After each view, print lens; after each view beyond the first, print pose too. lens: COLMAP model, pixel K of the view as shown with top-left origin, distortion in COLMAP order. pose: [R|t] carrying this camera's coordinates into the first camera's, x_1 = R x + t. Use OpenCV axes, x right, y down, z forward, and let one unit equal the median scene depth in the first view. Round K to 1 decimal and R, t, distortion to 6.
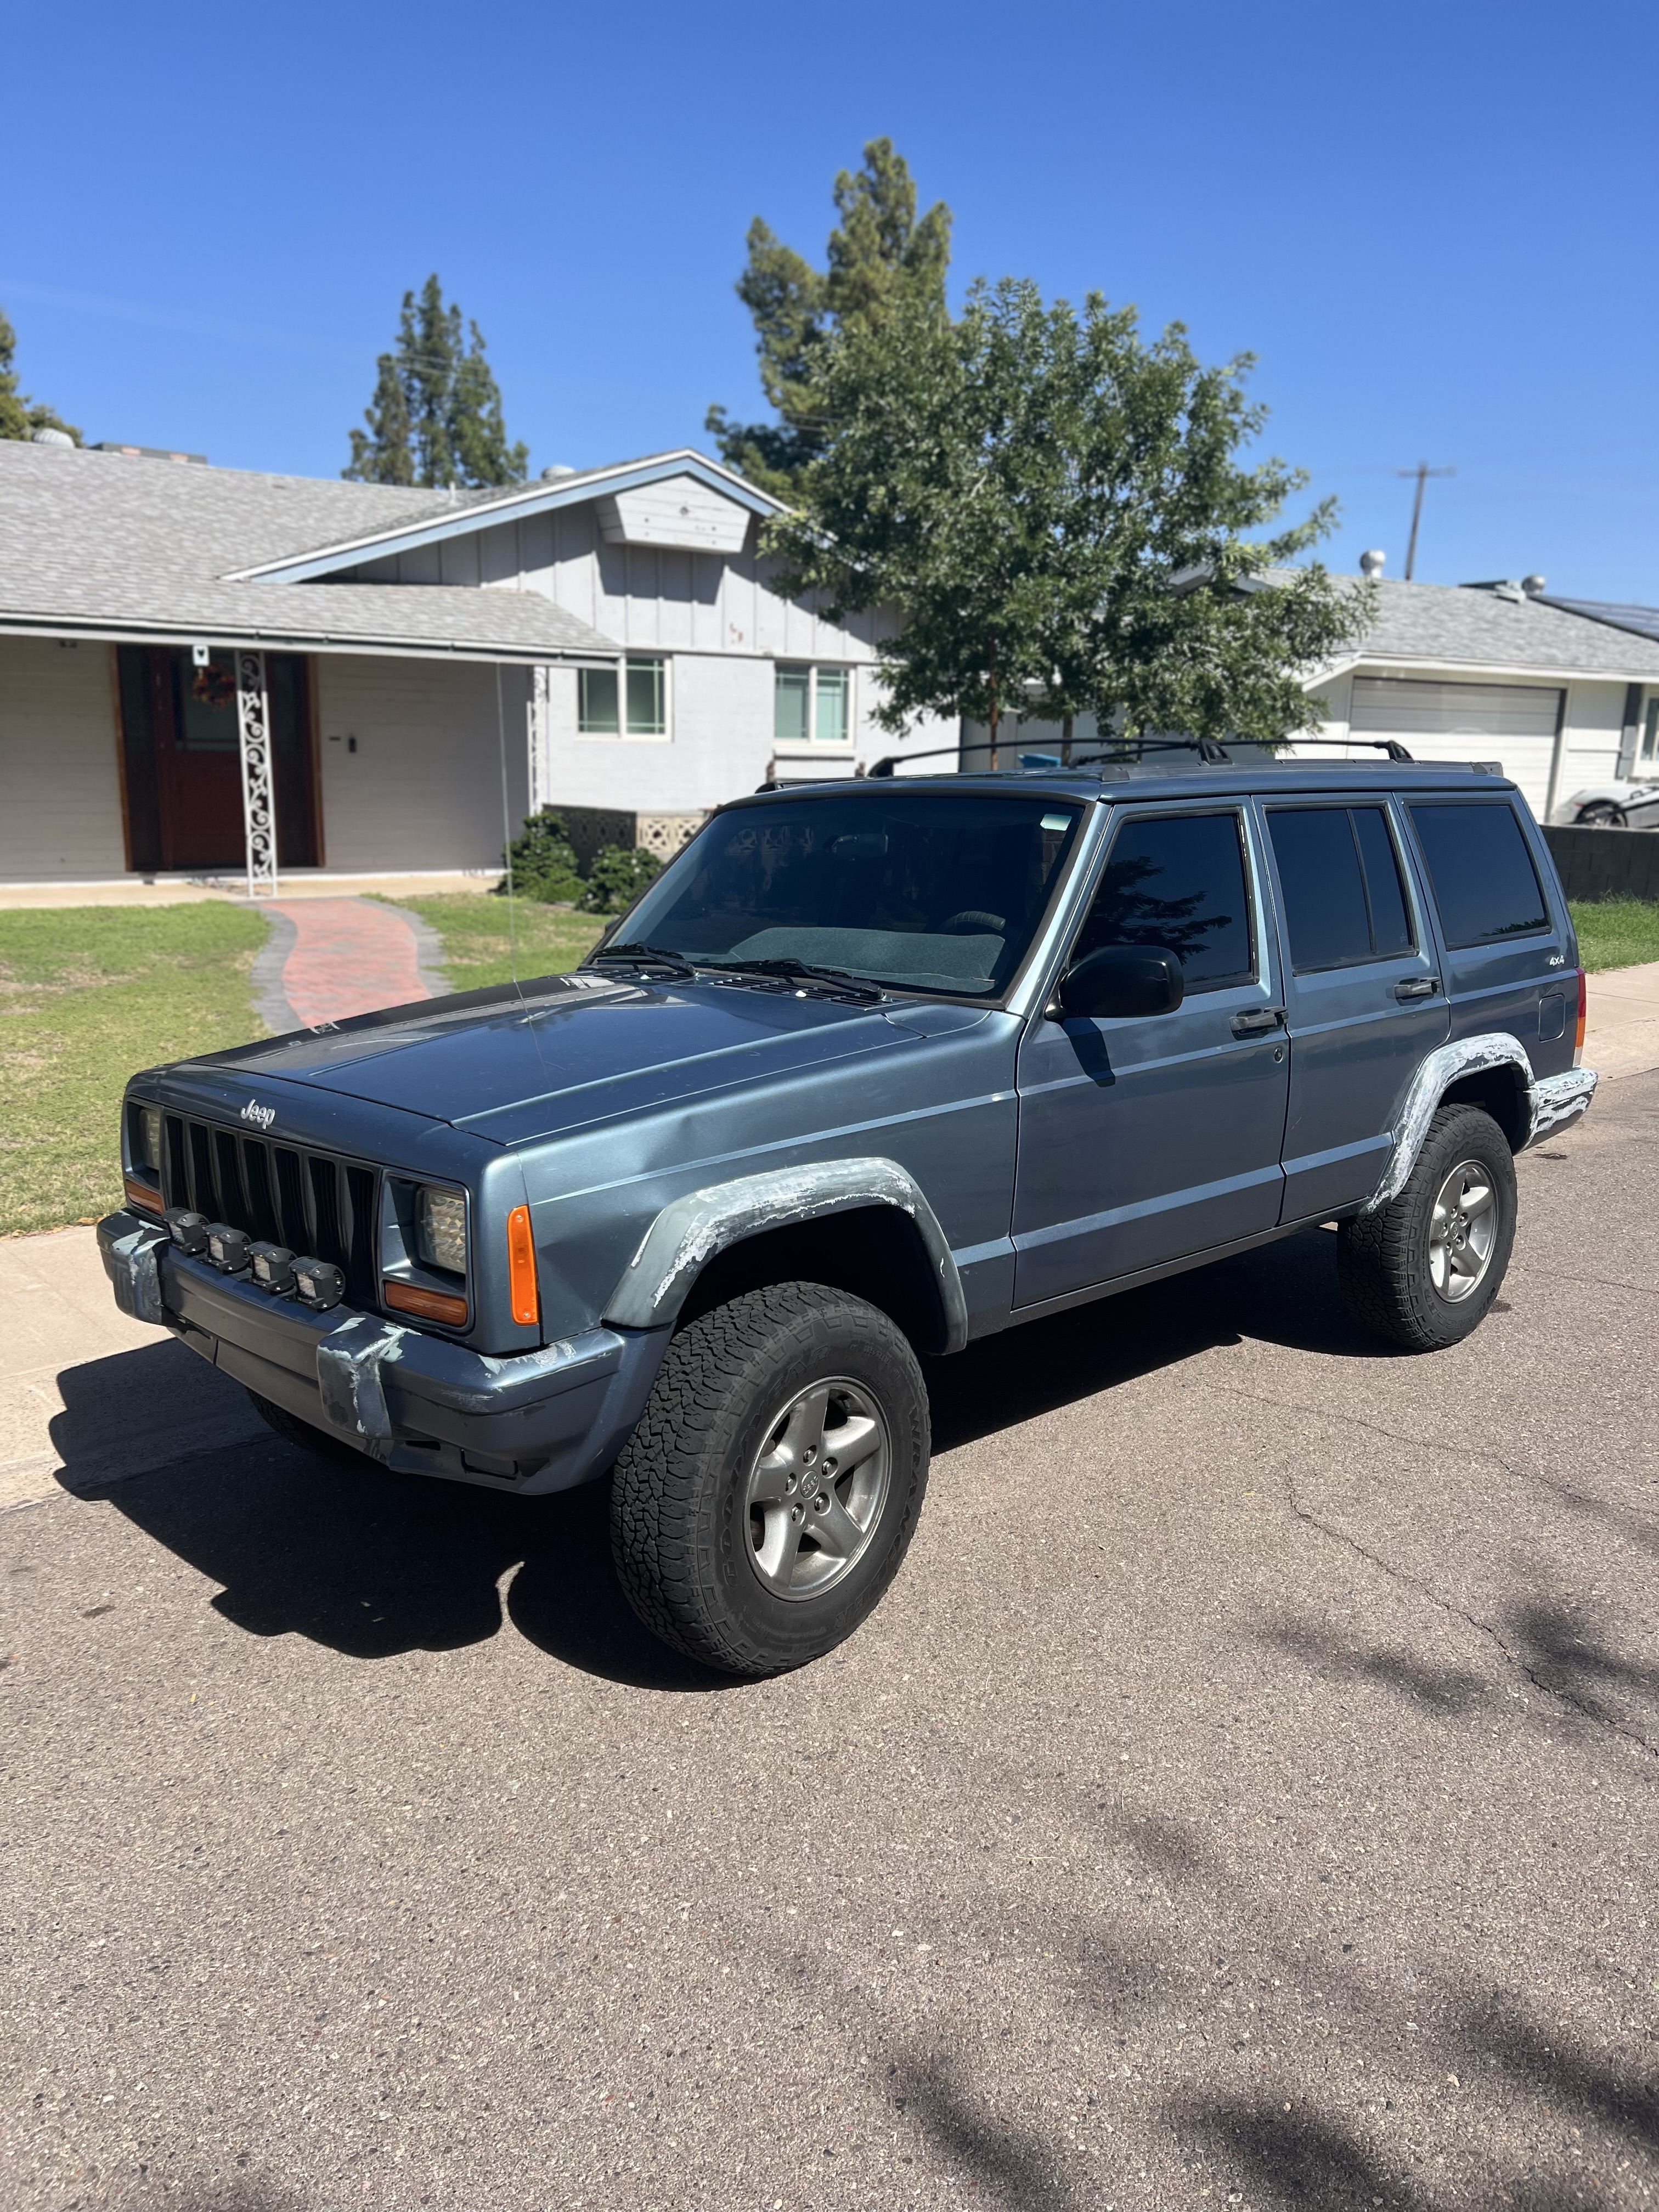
lens RADIAL K [[1666.9, 0, 829.2], [0, 1666.9, 1119.7], [0, 0, 1]] dist [0.046967, -0.052791]
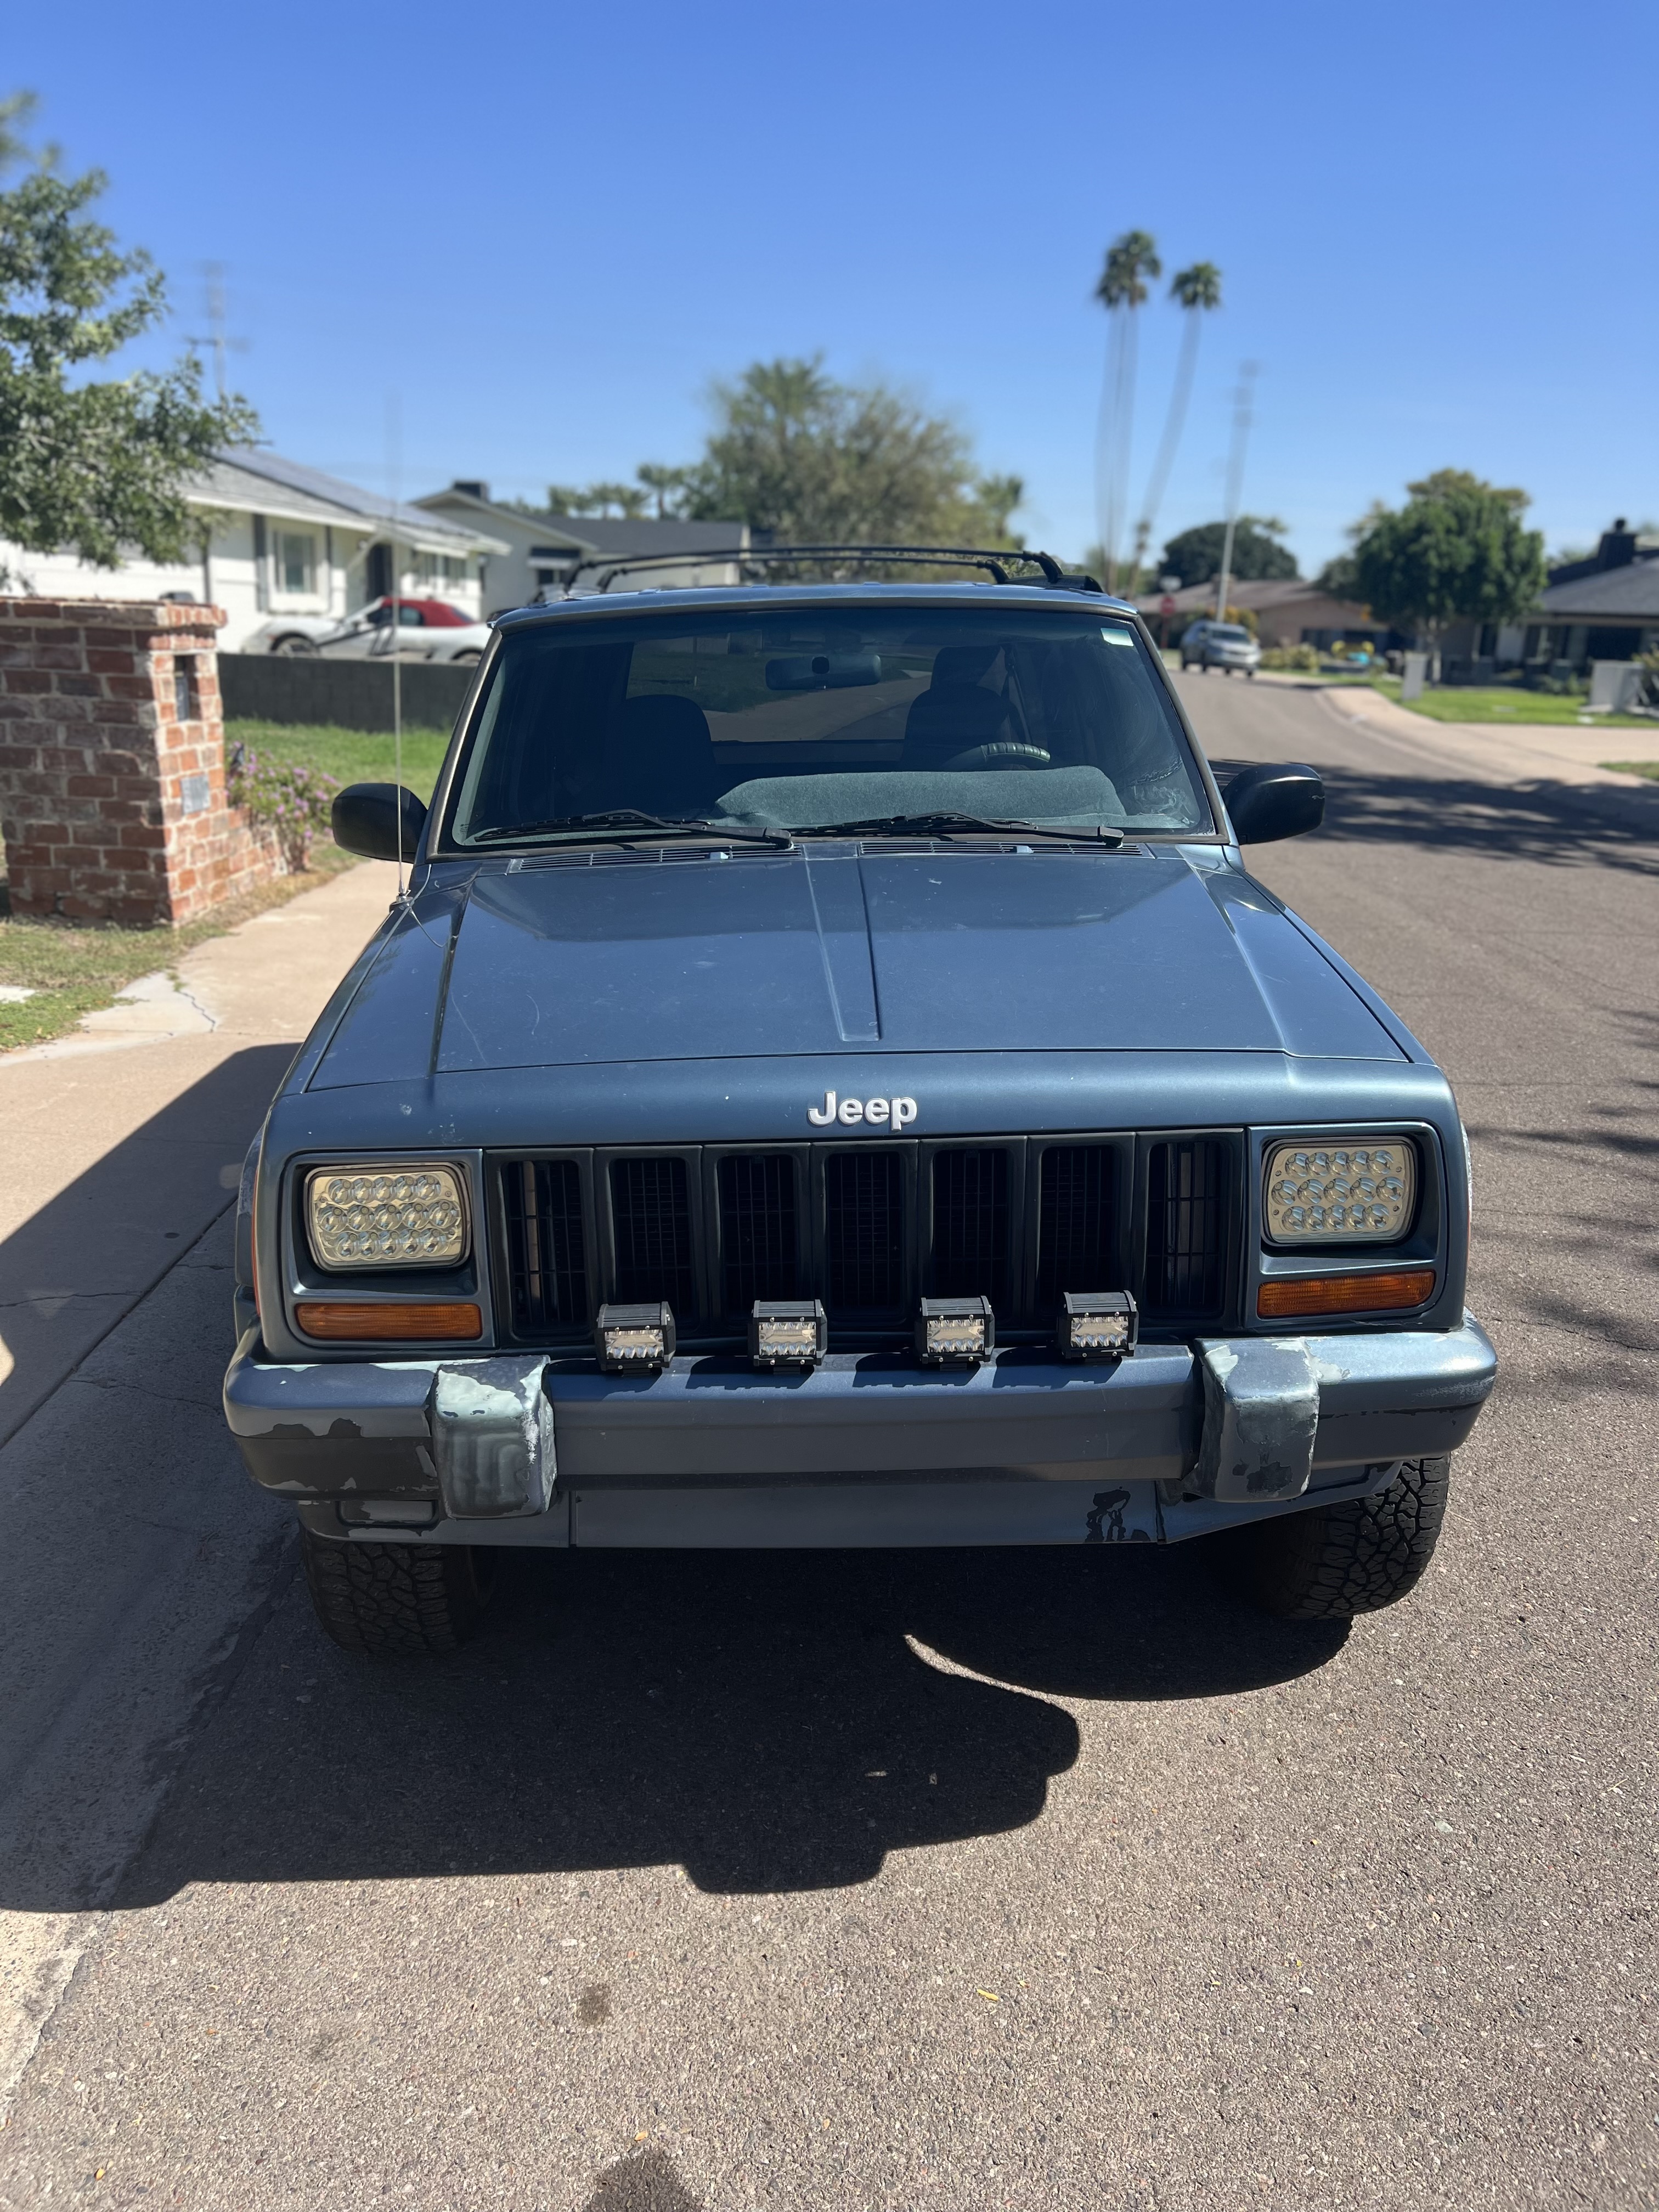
lens RADIAL K [[1666.9, 0, 813.1], [0, 1666.9, 1098.6], [0, 0, 1]] dist [0.046967, -0.052791]
pose [[0.666720, -0.199501, 0.718111, -0.178175], [0.140261, 0.979879, 0.142000, -0.022136], [-0.731991, 0.006049, 0.681287, 0.129203]]
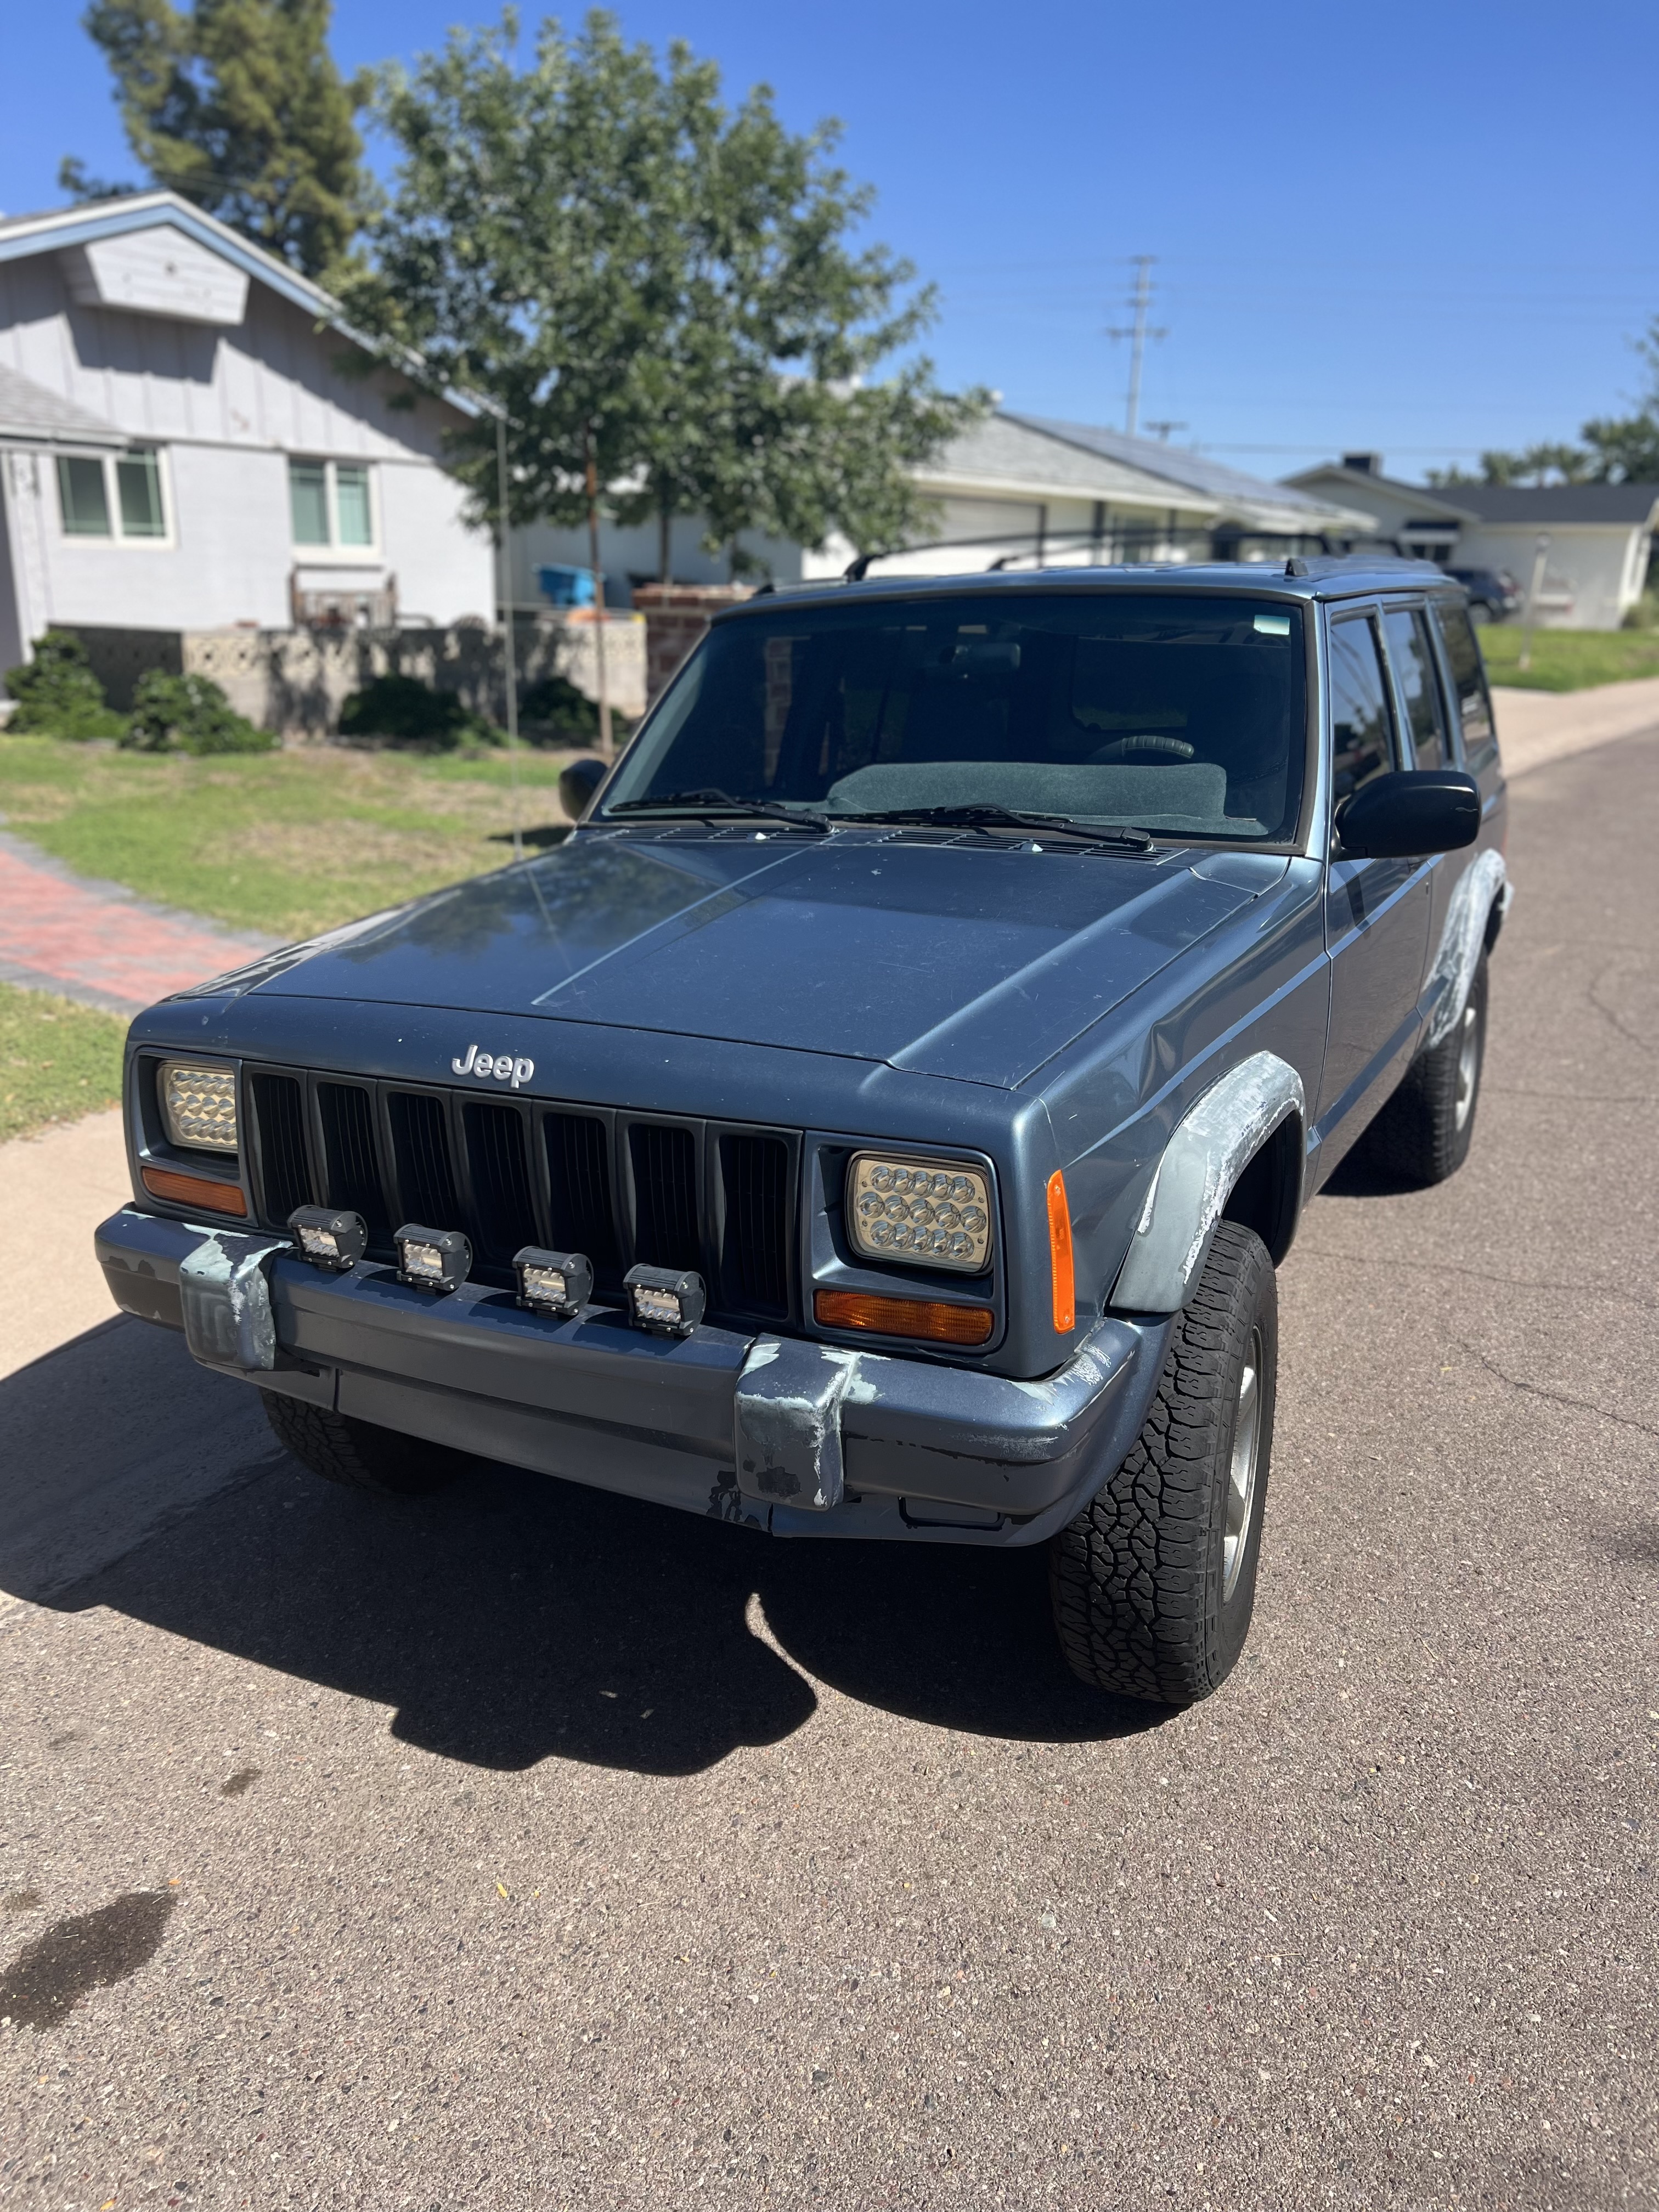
lens RADIAL K [[1666.9, 0, 819.7], [0, 1666.9, 1099.5], [0, 0, 1]] dist [0.046967, -0.052791]
pose [[0.946074, -0.096284, 0.309311, -0.094613], [0.067866, 0.992530, 0.101382, -0.011216], [-0.316762, -0.074923, 0.945541, 0.066446]]
